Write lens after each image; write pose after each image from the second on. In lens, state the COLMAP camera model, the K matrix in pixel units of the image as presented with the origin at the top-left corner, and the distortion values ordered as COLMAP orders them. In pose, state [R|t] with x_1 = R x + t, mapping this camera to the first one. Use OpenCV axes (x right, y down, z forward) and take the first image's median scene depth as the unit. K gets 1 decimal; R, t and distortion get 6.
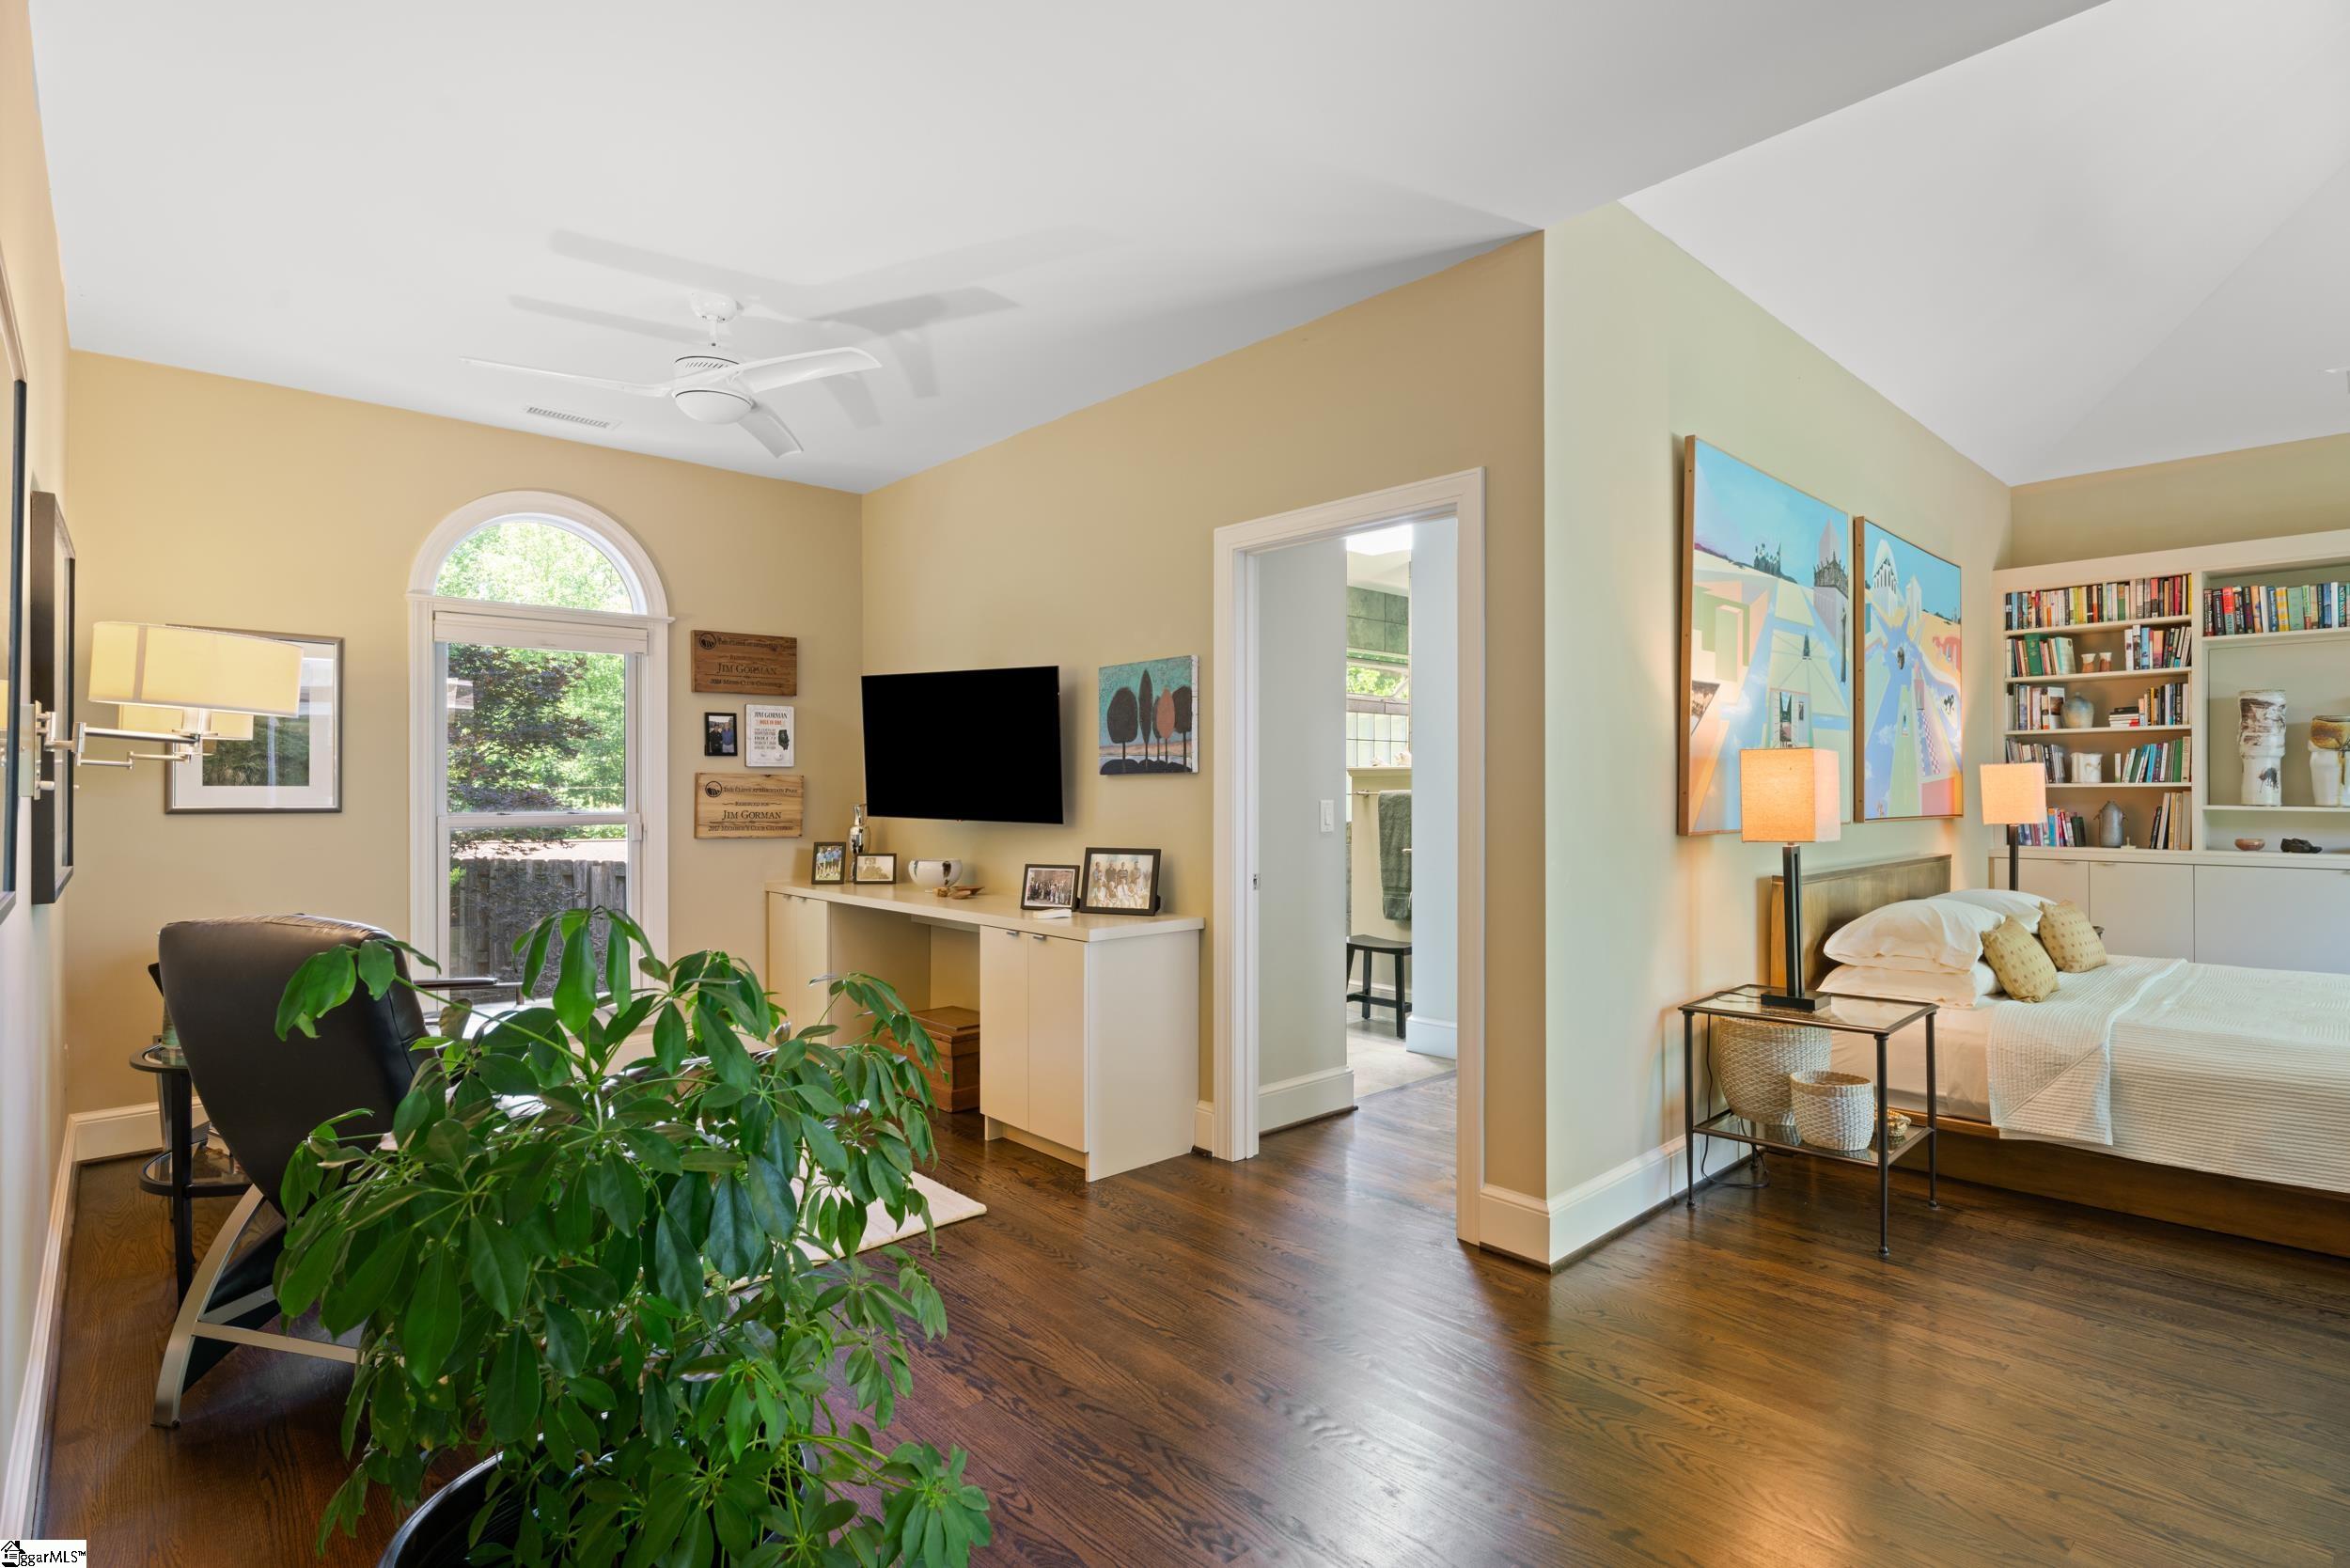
lens RADIAL K [[1162.9, 0, 1166.3], [0, 1162.9, 780.8], [0, 0, 1]] dist [-0.000180, 0.000047]
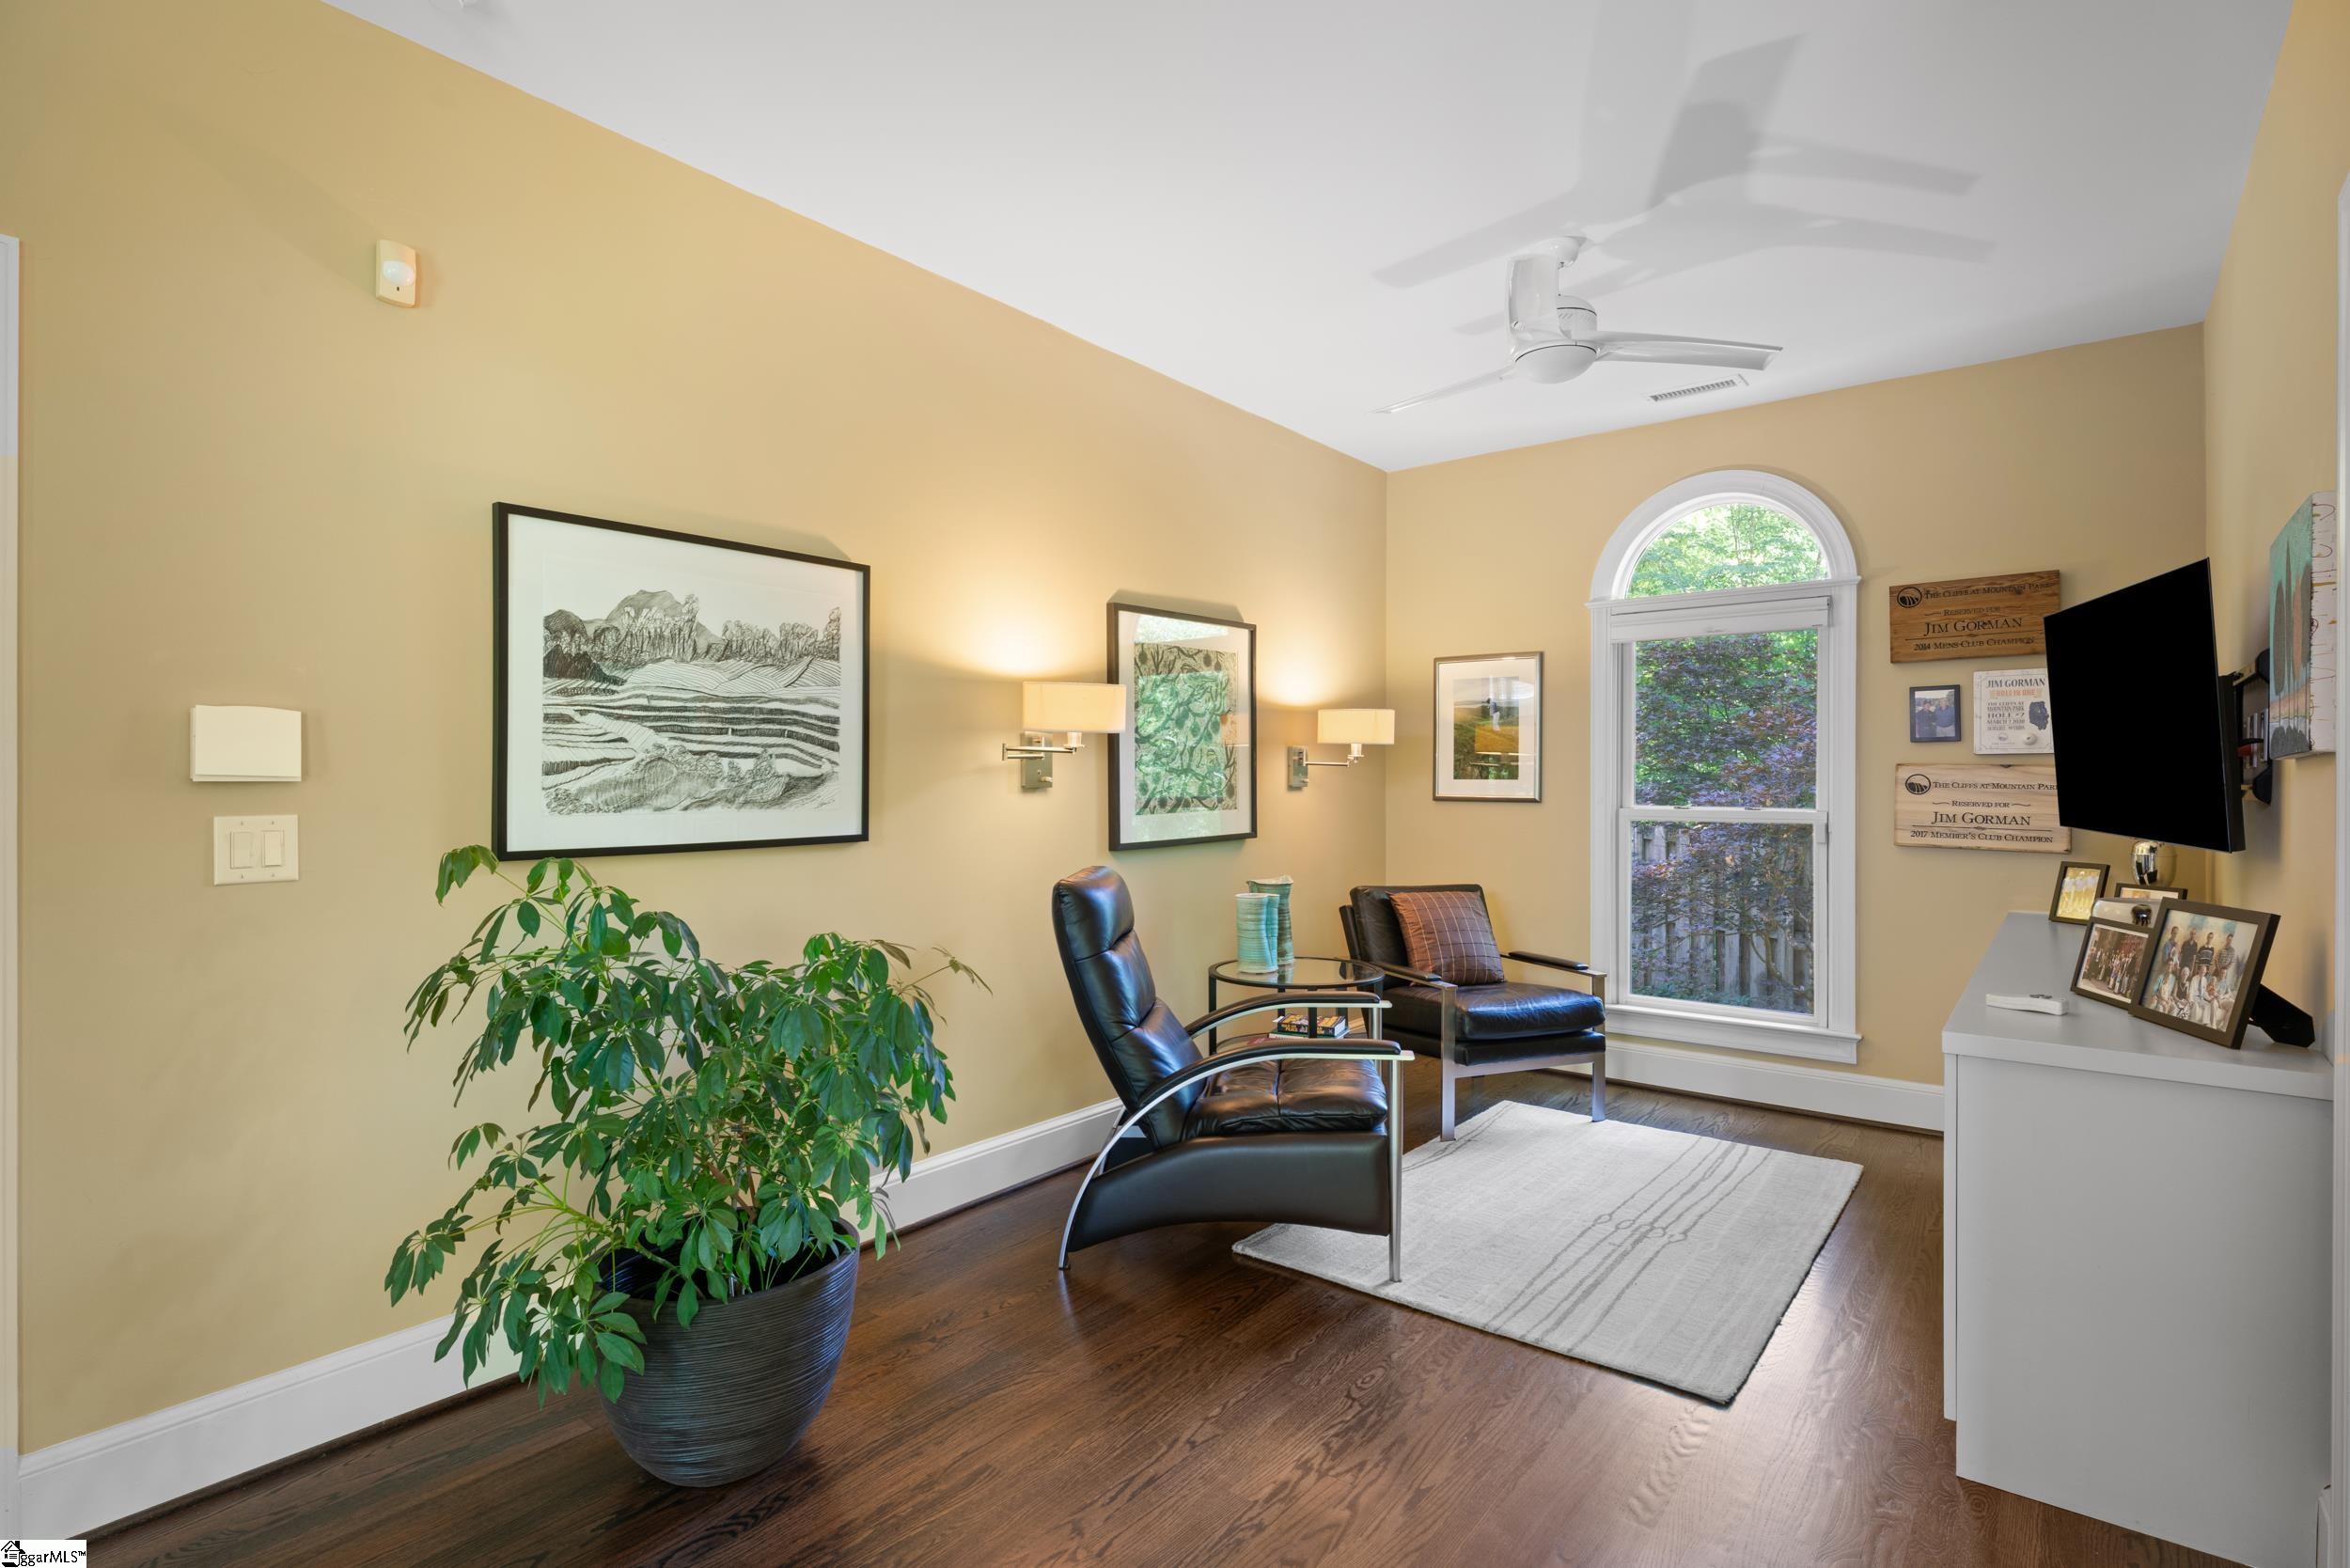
lens RADIAL K [[1162.9, 0, 1166.3], [0, 1162.9, 776.7], [0, 0, 1]] dist [-0.000180, 0.000047]
pose [[0.152292, -0.001574, -0.988334, 0.316474], [0.003150, 0.999994, -0.001107, 0.001355], [0.988331, -0.002945, 0.152296, 0.383805]]
